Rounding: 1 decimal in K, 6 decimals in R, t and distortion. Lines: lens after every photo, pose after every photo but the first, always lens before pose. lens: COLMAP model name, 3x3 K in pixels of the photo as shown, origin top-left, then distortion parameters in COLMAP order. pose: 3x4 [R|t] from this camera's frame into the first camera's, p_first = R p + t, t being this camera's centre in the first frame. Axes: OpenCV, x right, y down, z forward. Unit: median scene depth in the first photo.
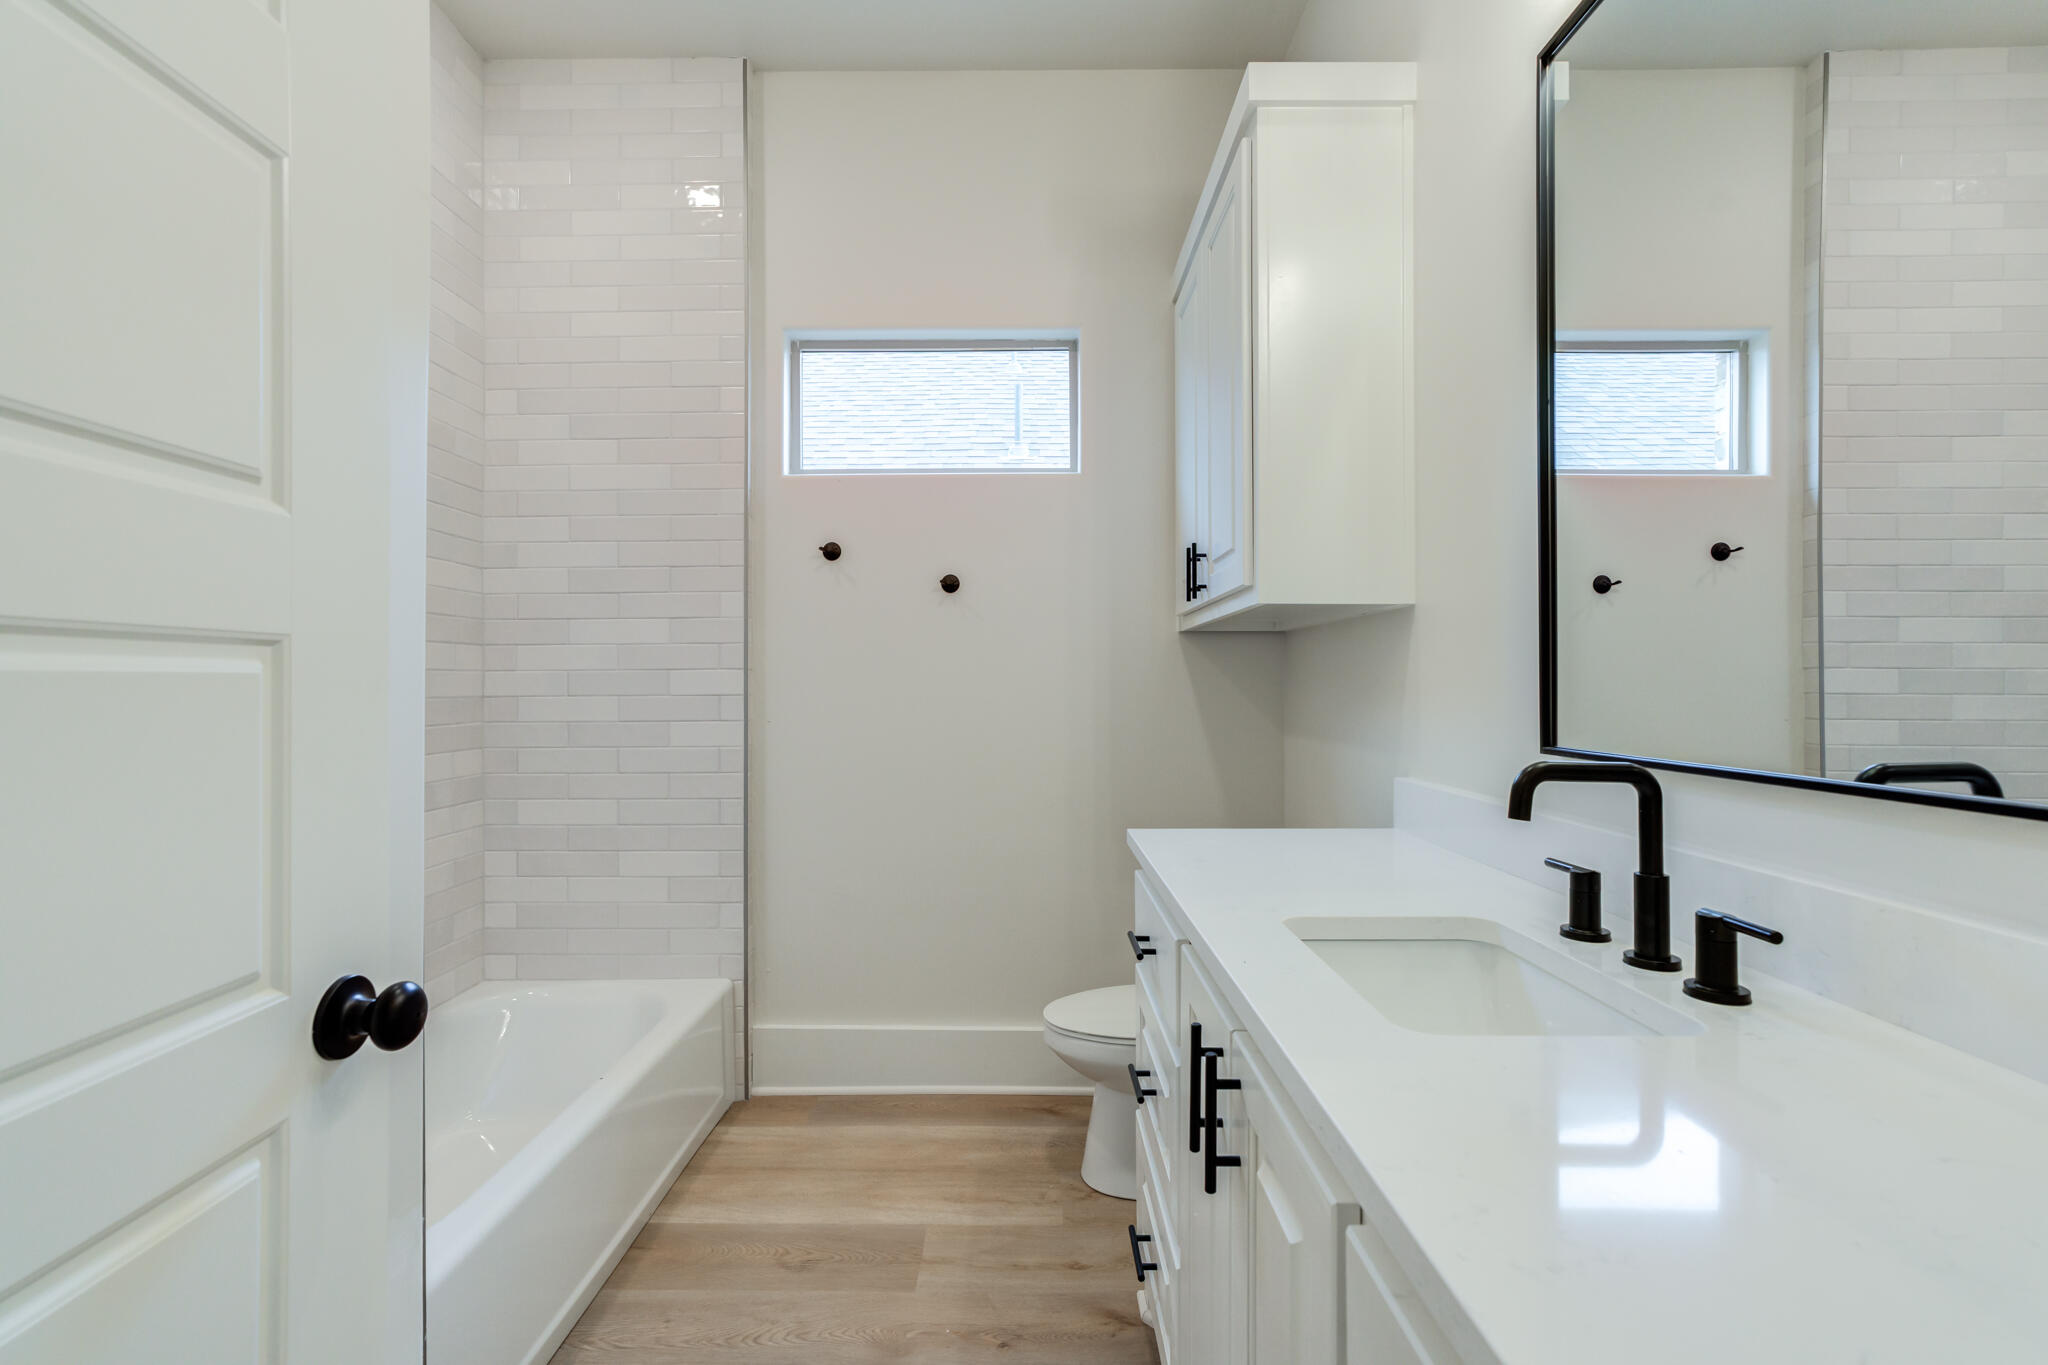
lens RADIAL K [[951.8, 0, 1031.9], [0, 951.8, 665.0], [0, 0, 1]] dist [-0.011765, 0.010945]
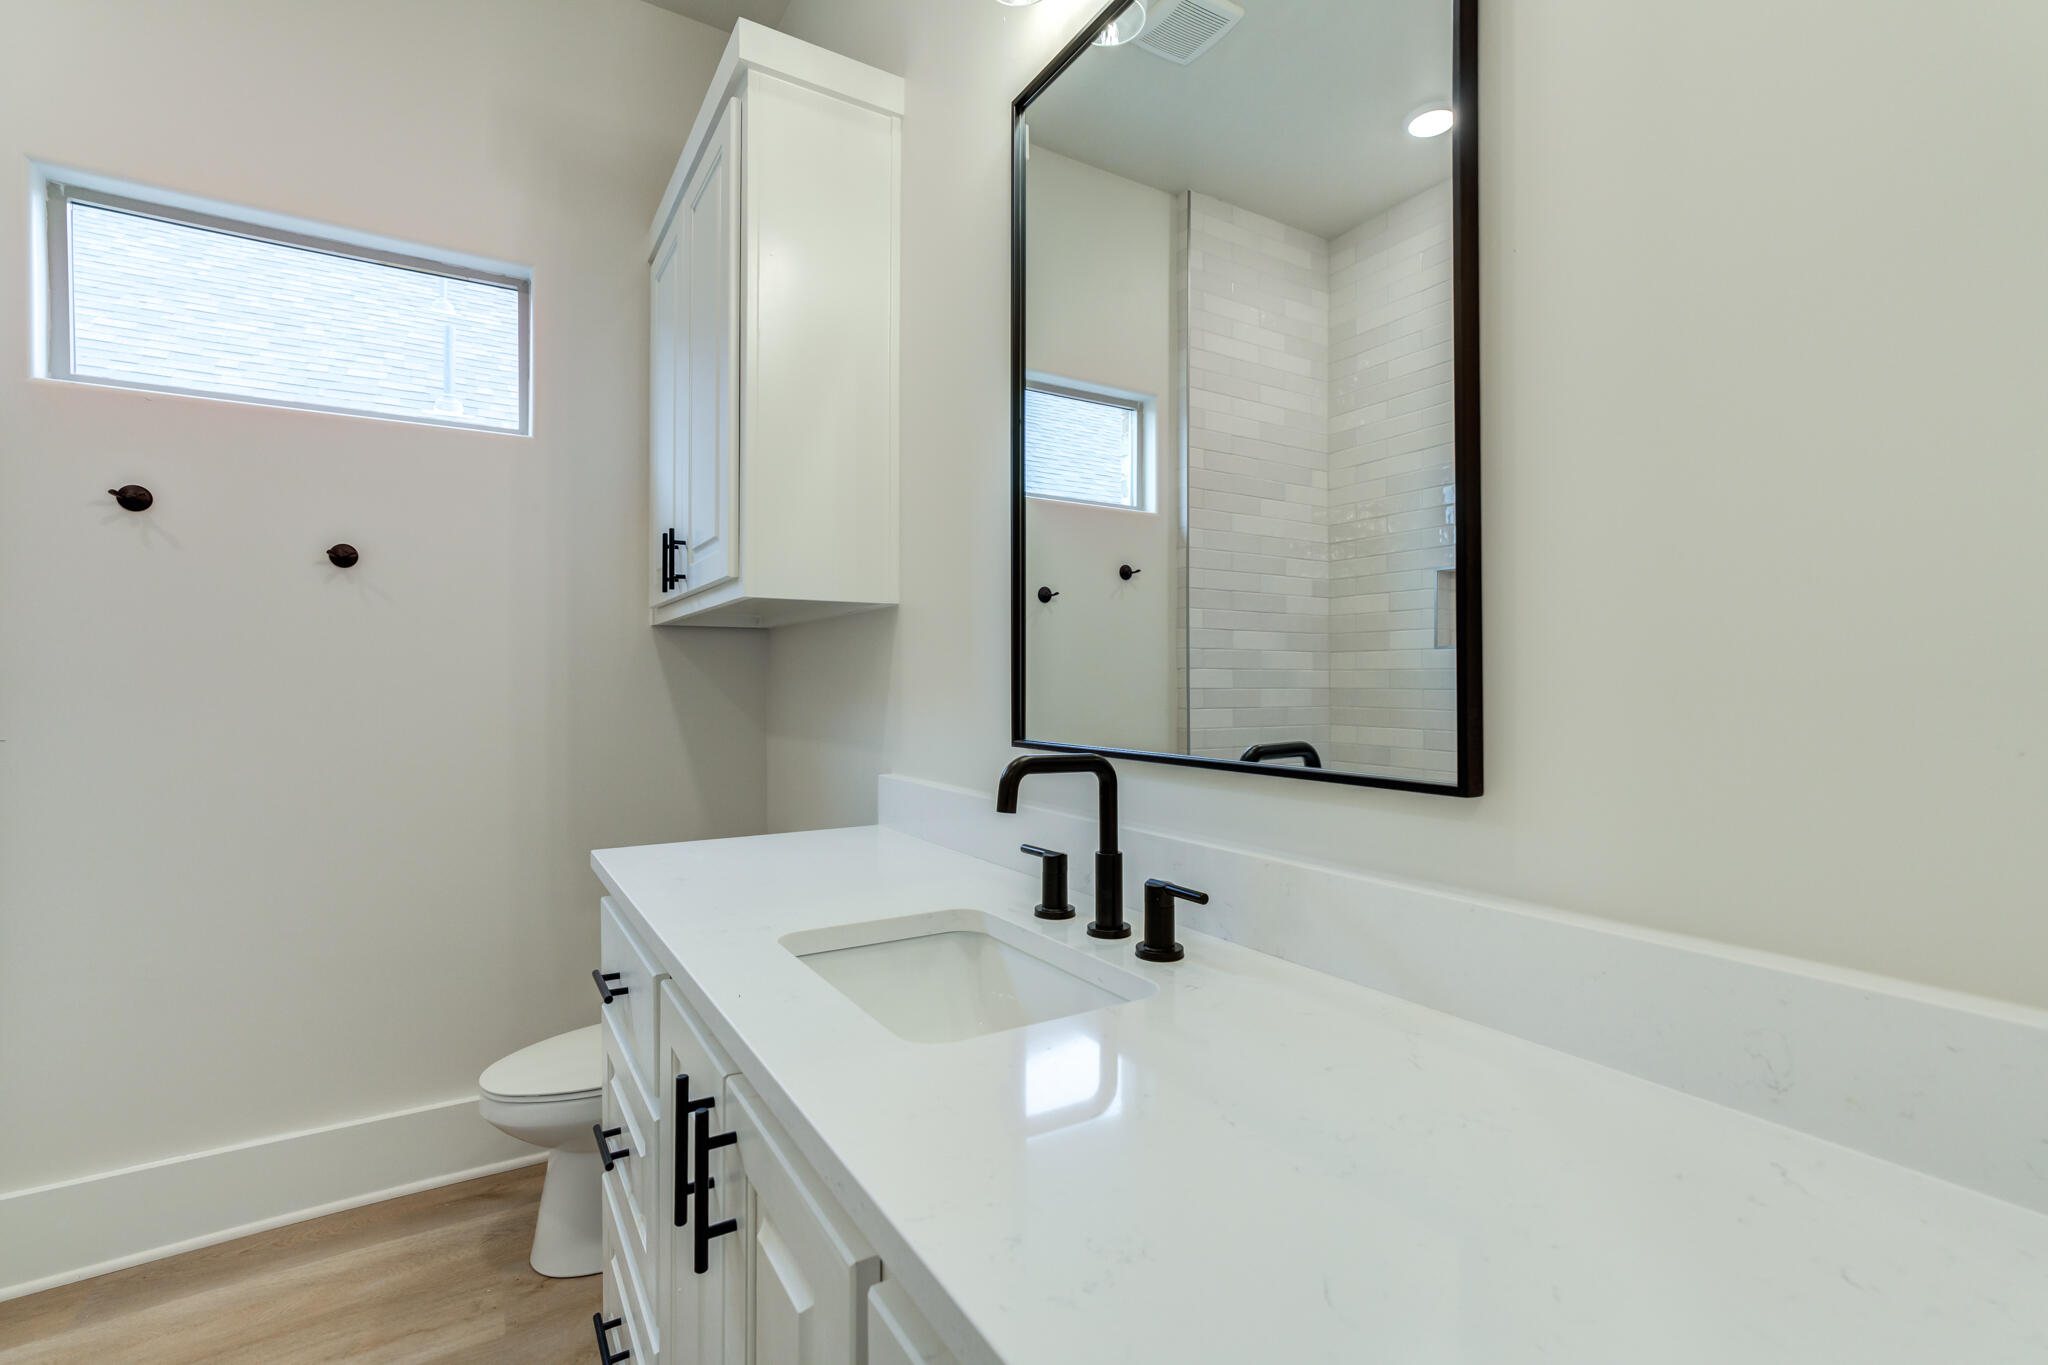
lens RADIAL K [[951.8, 0, 1040.3], [0, 951.8, 670.1], [0, 0, 1]] dist [-0.011765, 0.010945]
pose [[0.855520, 0.003512, 0.517757, 0.002012], [-0.007367, 0.999958, 0.005390, 0.000142], [-0.517717, -0.008426, 0.855511, 0.075173]]
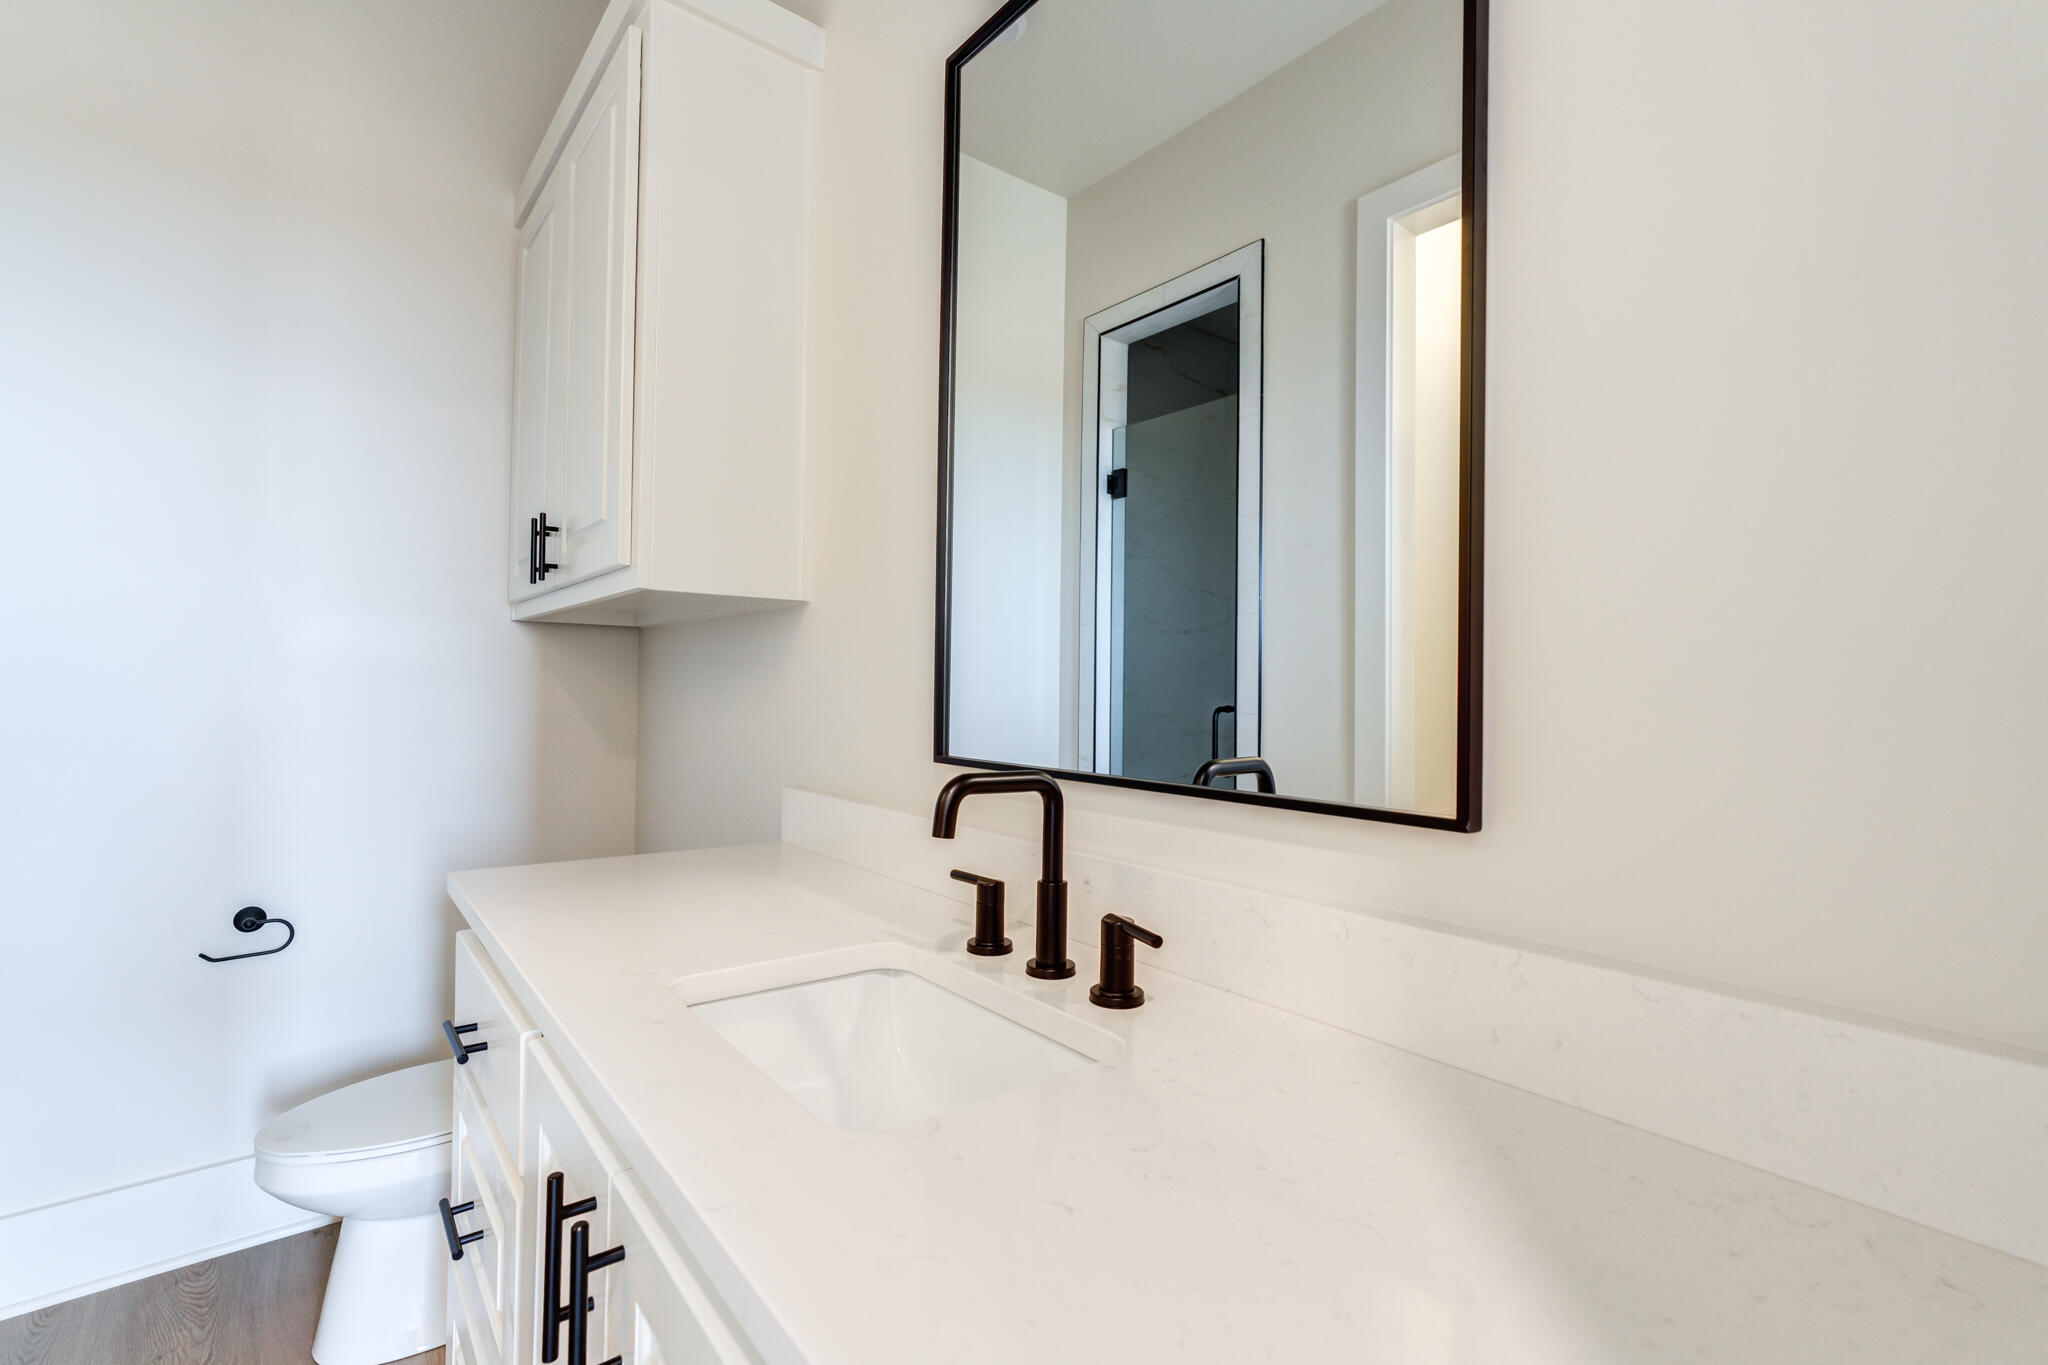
lens RADIAL K [[951.8, 0, 1028.9], [0, 951.8, 683.8], [0, 0, 1]] dist [-0.011765, 0.010945]
pose [[0.795599, 0.020550, 0.605475, 0.015877], [-0.034237, 0.999352, 0.011069, -0.000310], [-0.604856, -0.029536, 0.795787, 0.198253]]
